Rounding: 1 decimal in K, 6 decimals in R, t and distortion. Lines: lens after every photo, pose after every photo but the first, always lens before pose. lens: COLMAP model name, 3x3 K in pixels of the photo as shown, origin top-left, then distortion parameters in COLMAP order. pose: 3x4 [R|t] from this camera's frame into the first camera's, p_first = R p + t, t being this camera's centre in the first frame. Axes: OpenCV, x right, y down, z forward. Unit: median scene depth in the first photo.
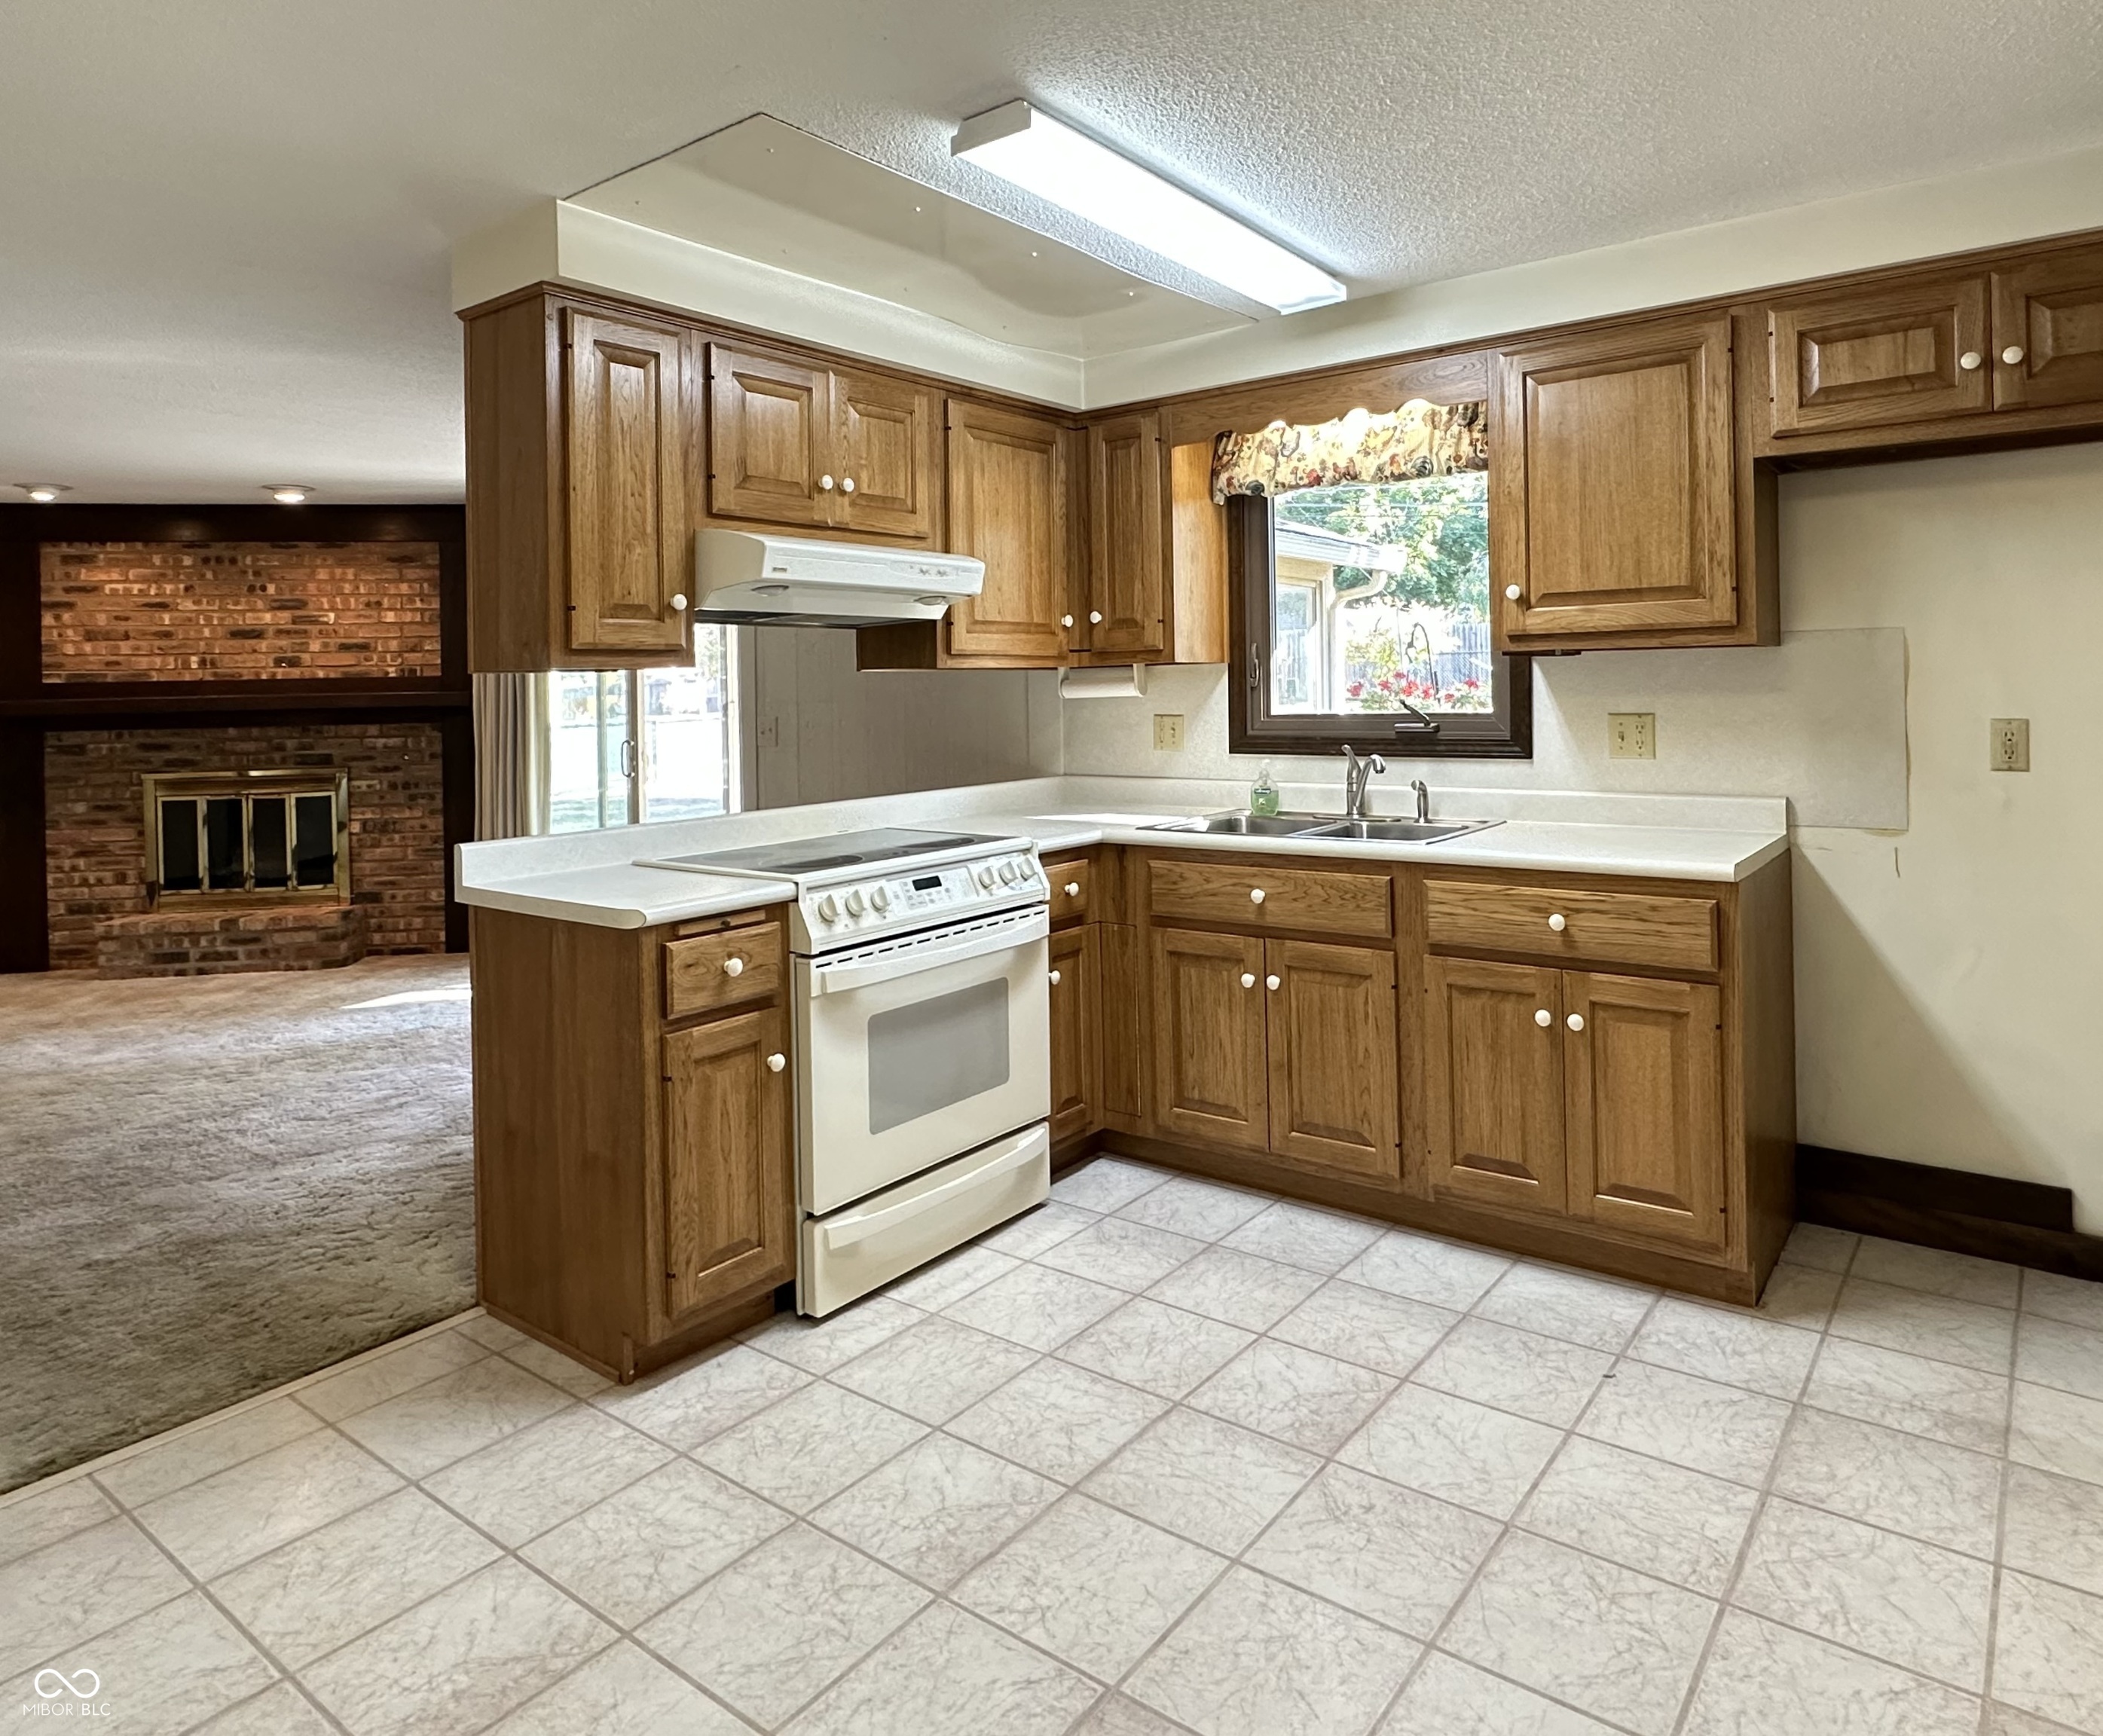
lens RADIAL K [[1301.1, 0, 1113.4], [0, 1301.1, 685.0], [0, 0, 1]] dist [-0.005693, 0.002329]
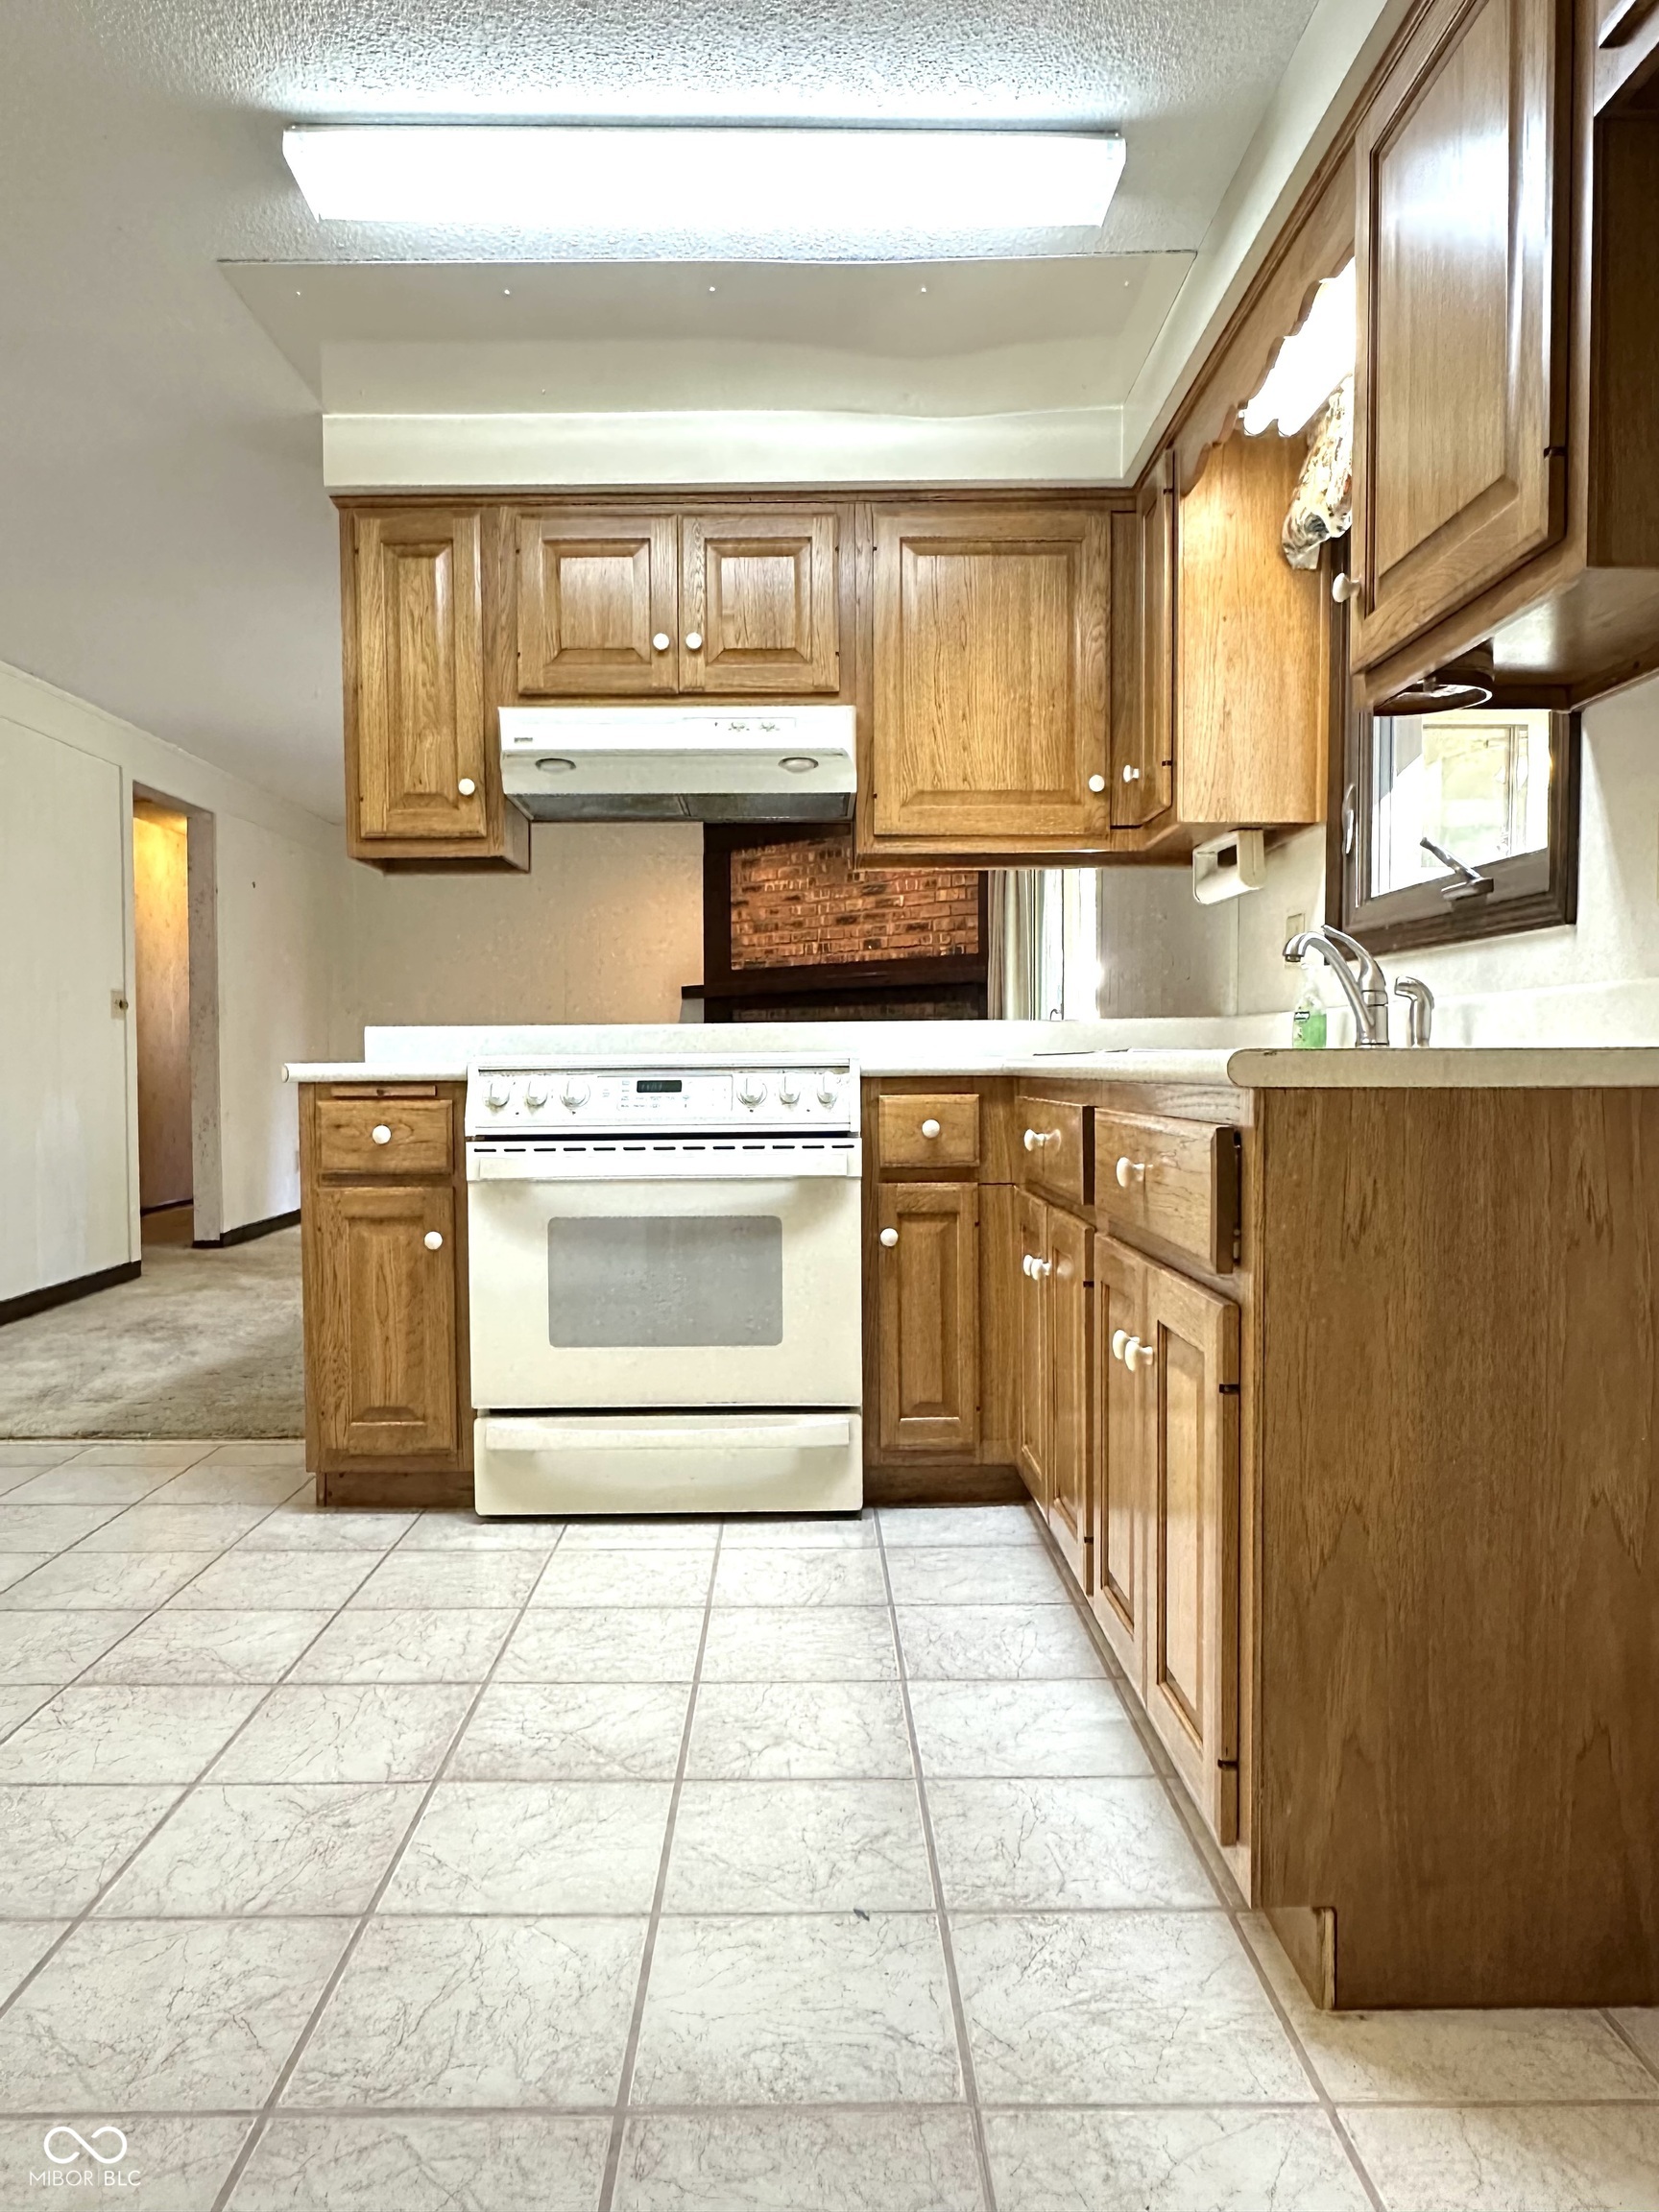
lens RADIAL K [[1514.8, 0, 817.4], [0, 1514.8, 1112.4], [0, 0, 1]] dist [-0.001702, -0.004943]
pose [[0.599649, 0.045068, -0.798993, 0.346645], [-0.003401, 0.998548, 0.053771, 0.055272], [0.800256, -0.029526, 0.598932, 0.231283]]
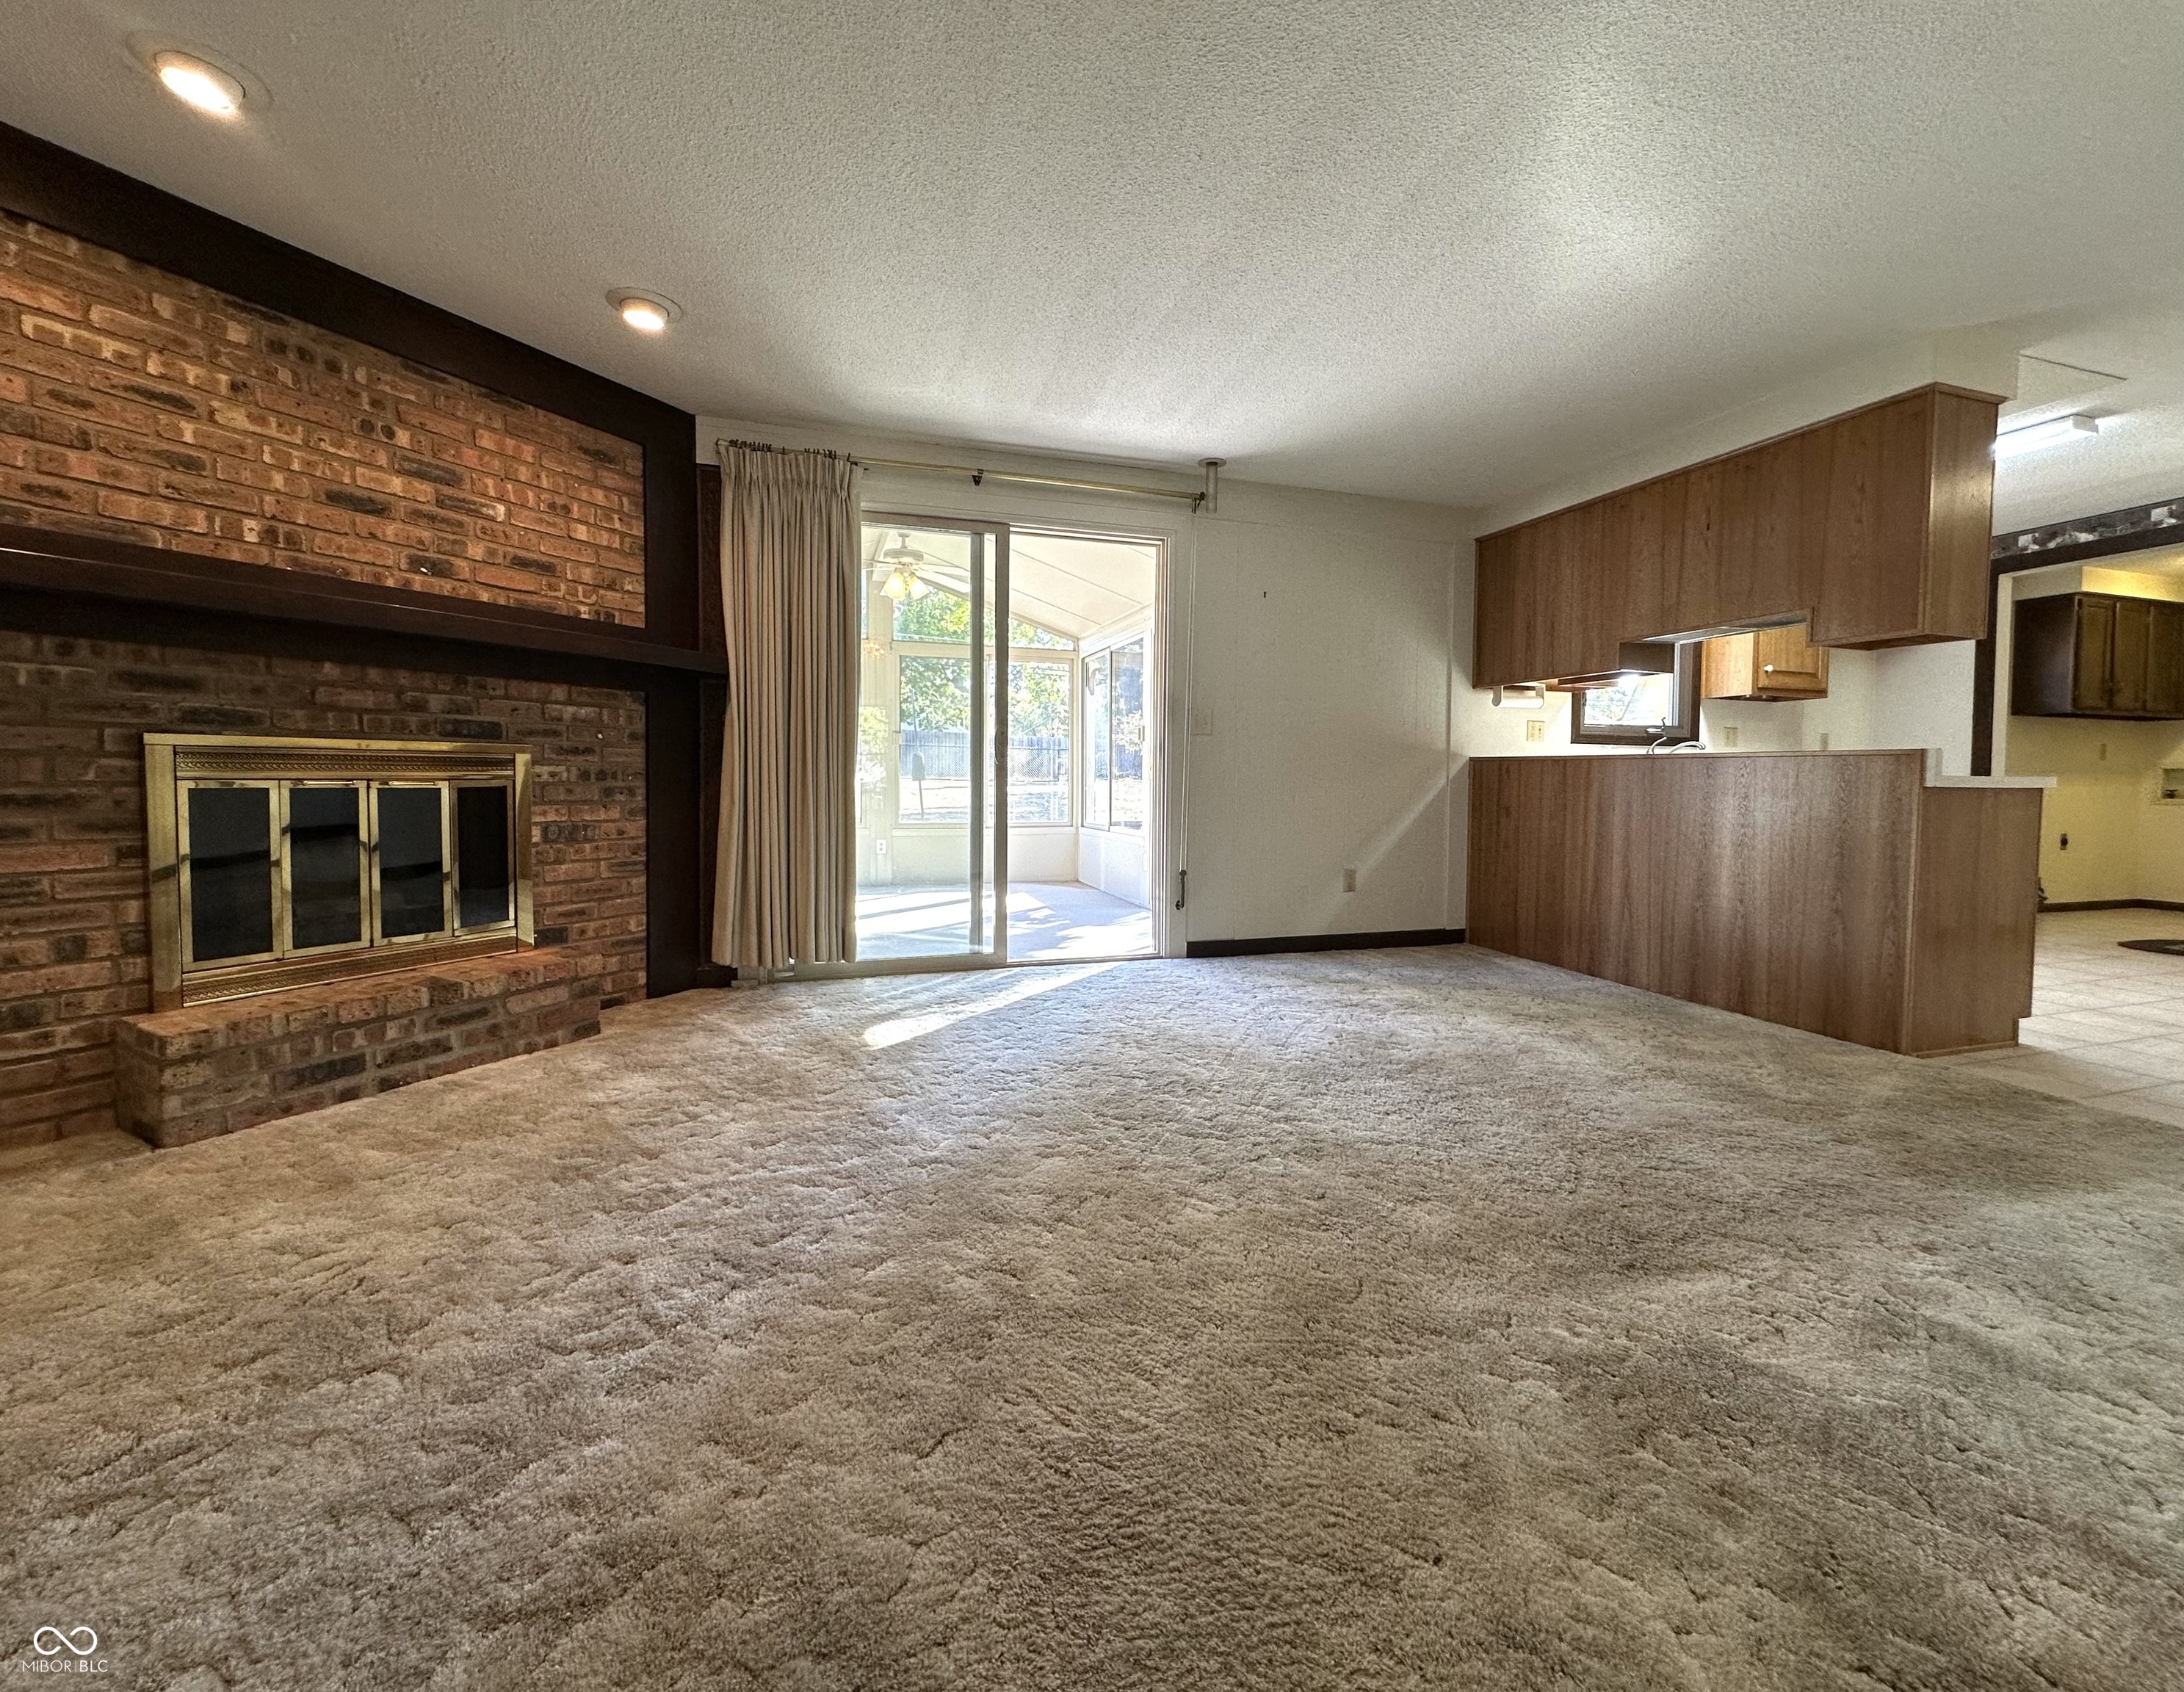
lens RADIAL K [[910.9, 0, 1096.5], [0, 910.9, 811.4], [0, 0, 1]] dist [0.000601, -0.000112]
pose [[0.585643, -0.005738, 0.810549, -0.840728], [-0.021764, 0.999503, 0.022801, 0.084923], [-0.810277, -0.030993, 0.585227, 0.515140]]
